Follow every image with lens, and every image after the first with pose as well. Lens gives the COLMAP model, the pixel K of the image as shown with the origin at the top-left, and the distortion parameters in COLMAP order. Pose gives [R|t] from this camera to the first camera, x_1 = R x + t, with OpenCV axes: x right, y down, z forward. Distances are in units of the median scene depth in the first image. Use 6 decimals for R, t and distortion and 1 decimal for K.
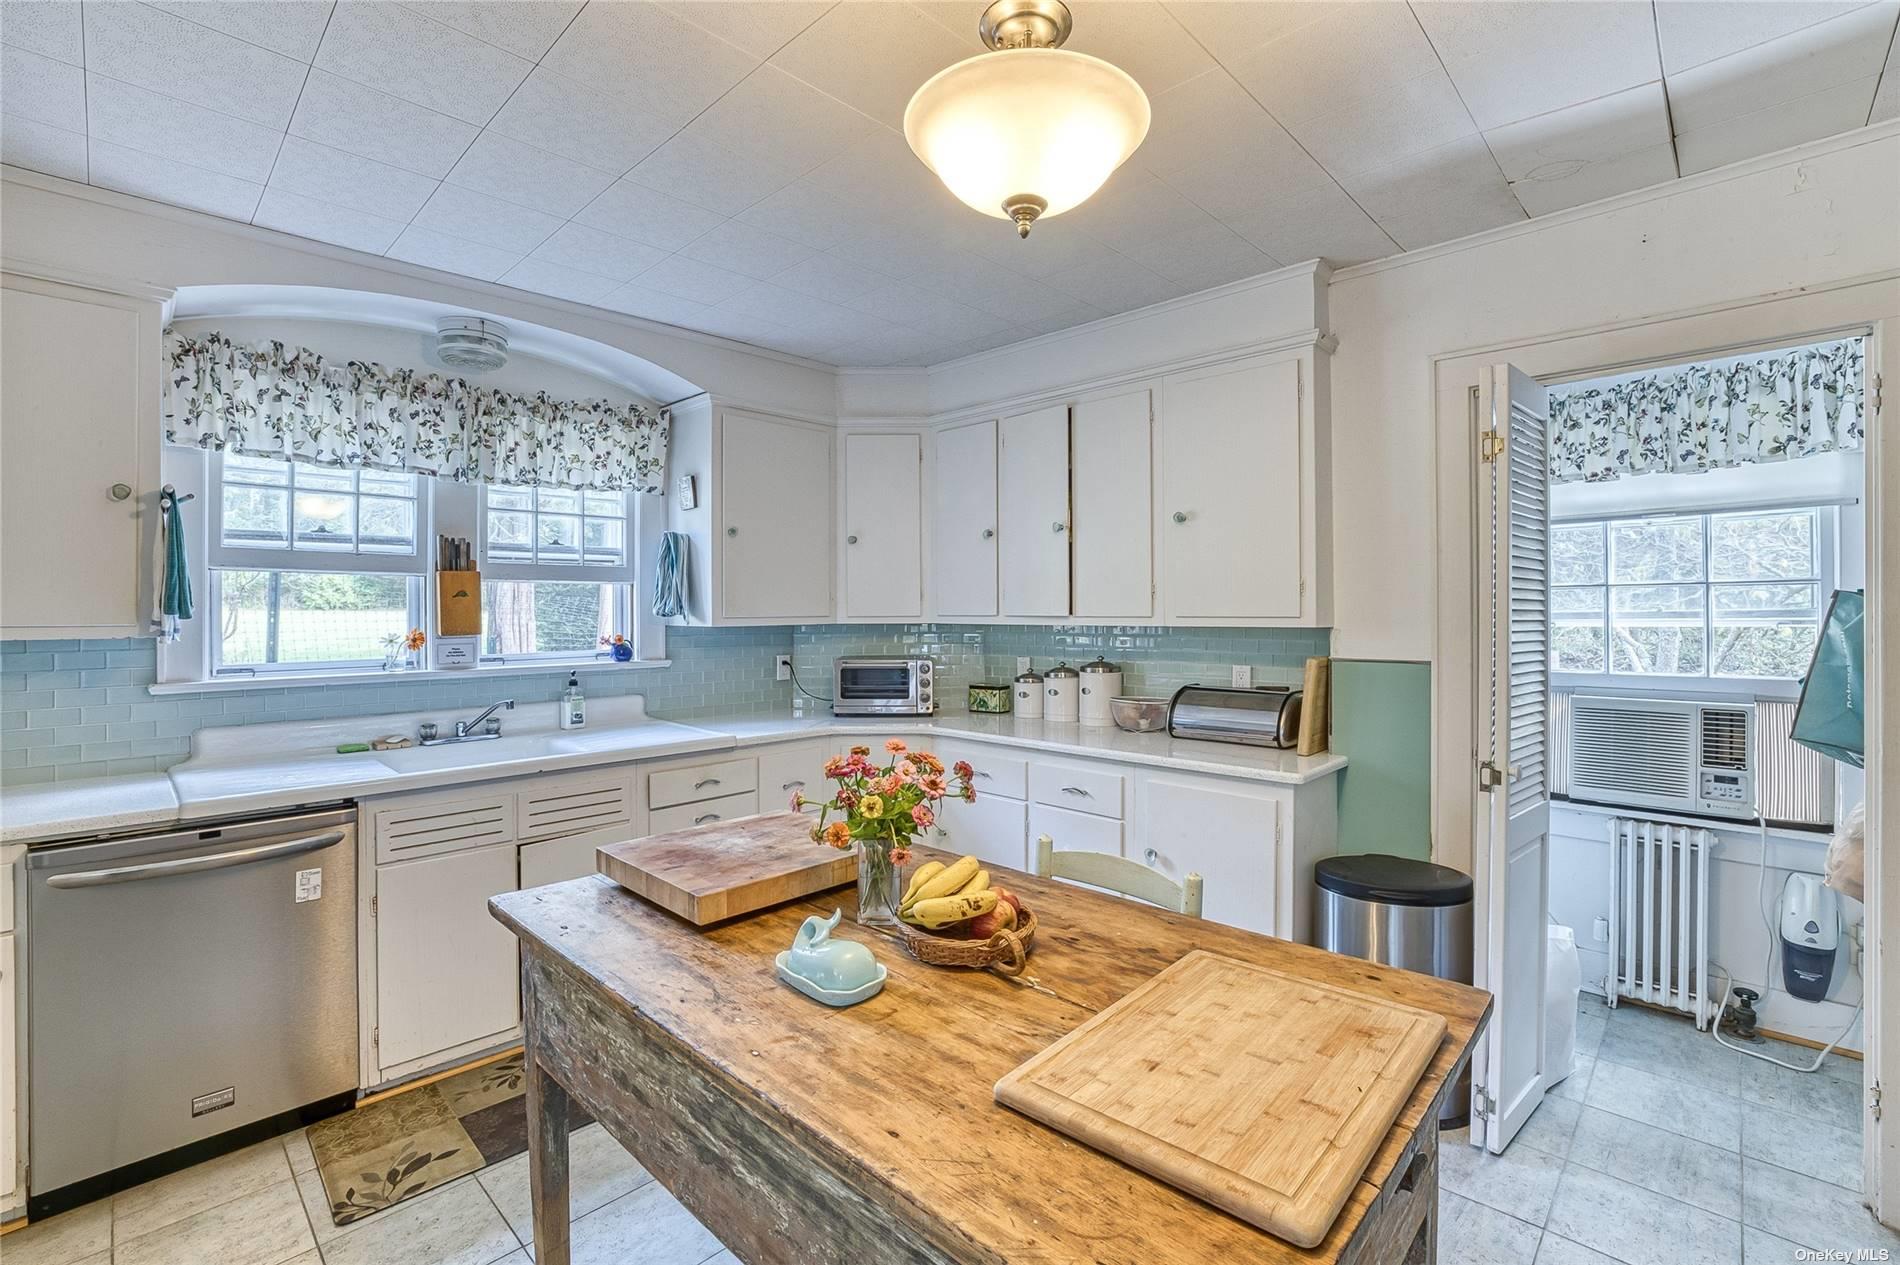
lens RADIAL K [[843.3, 0, 946.0], [0, 843.3, 601.0], [0, 0, 1]] dist [-0.049882, 0.018541]
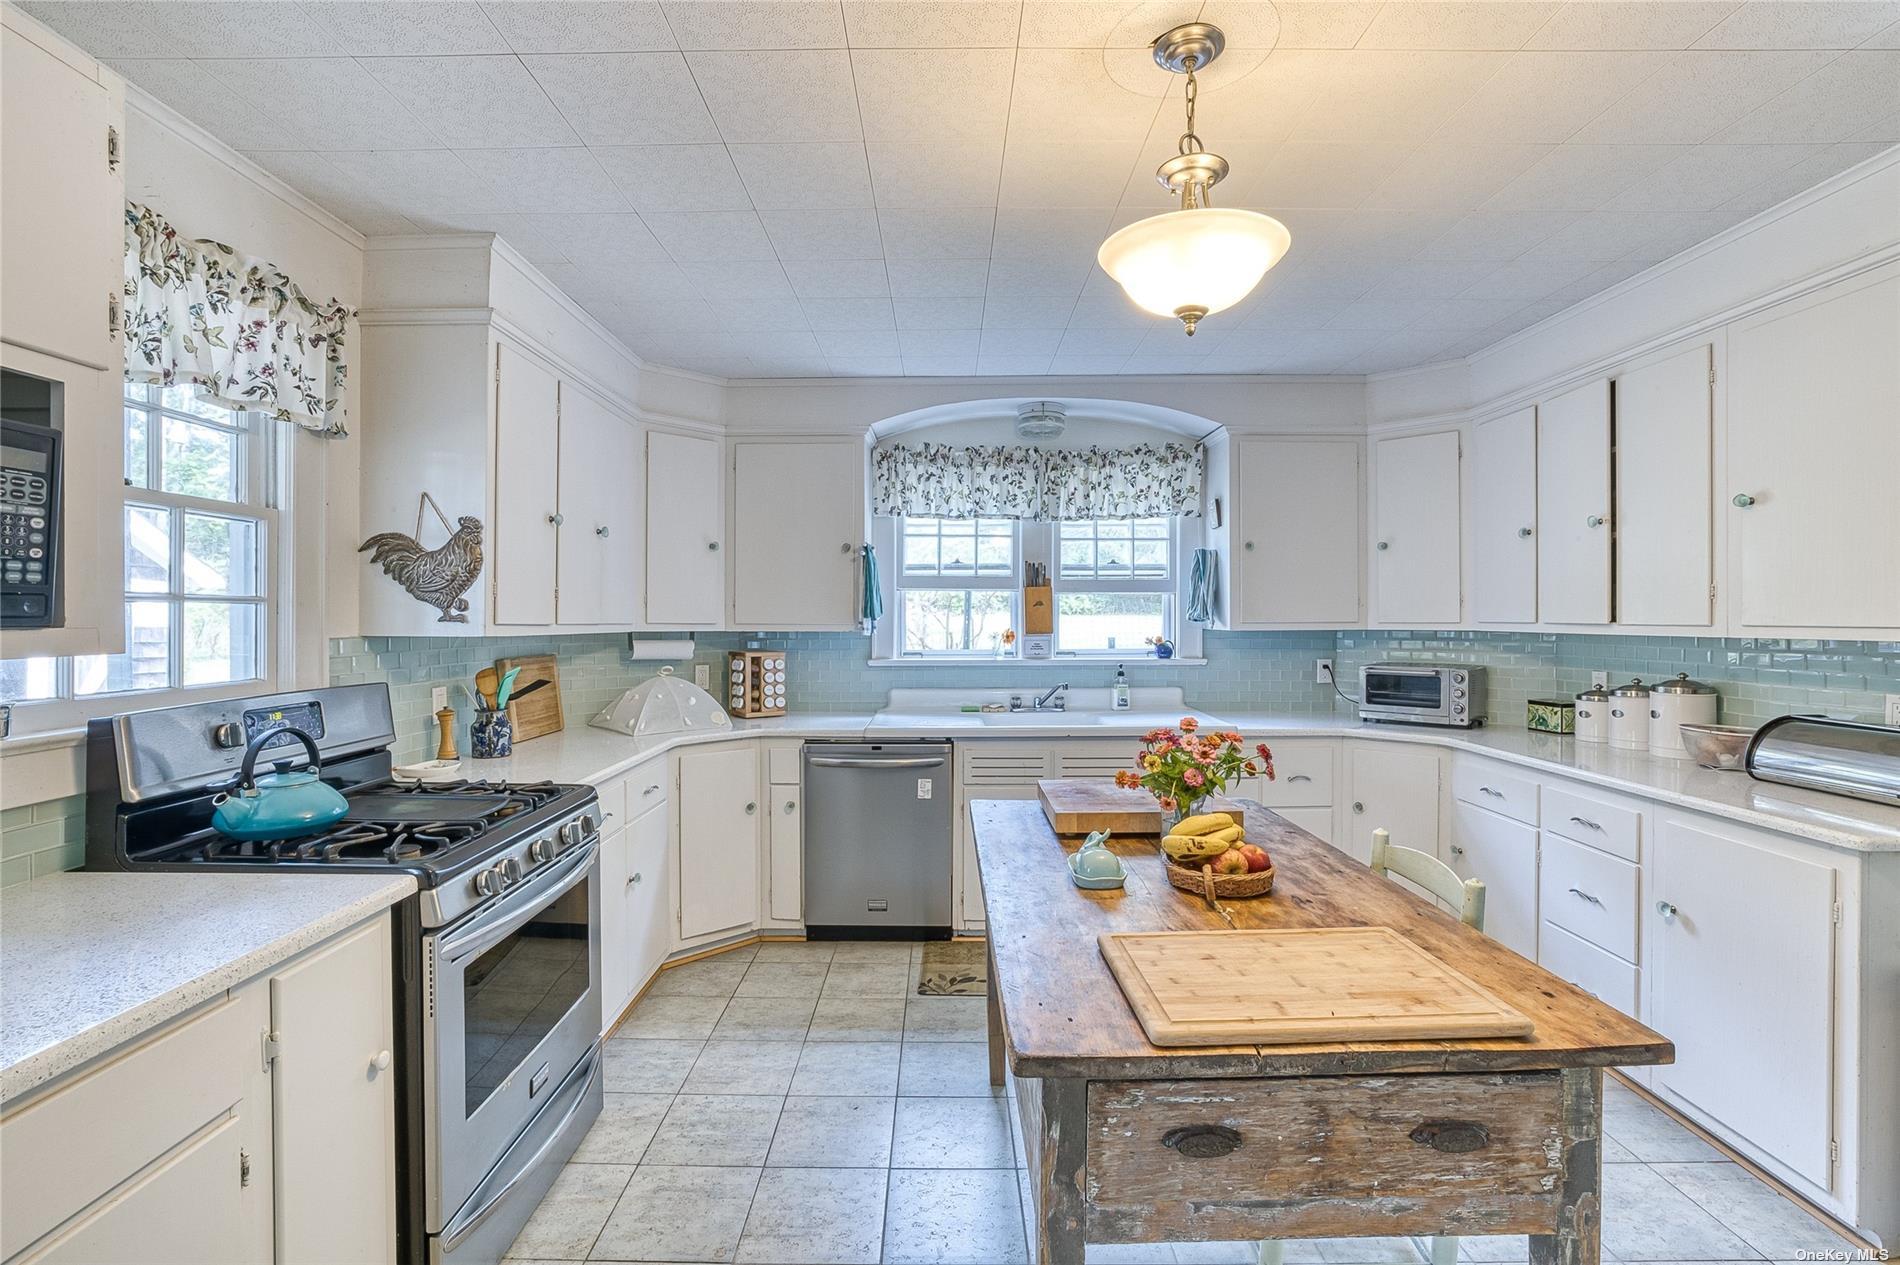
lens RADIAL K [[843.3, 0, 946.0], [0, 843.3, 601.0], [0, 0, 1]] dist [-0.049882, 0.018541]
pose [[0.701171, -0.009362, -0.712932, 0.293020], [0.005211, 0.999954, -0.008005, -0.002471], [0.712974, 0.001898, 0.701188, -0.078919]]
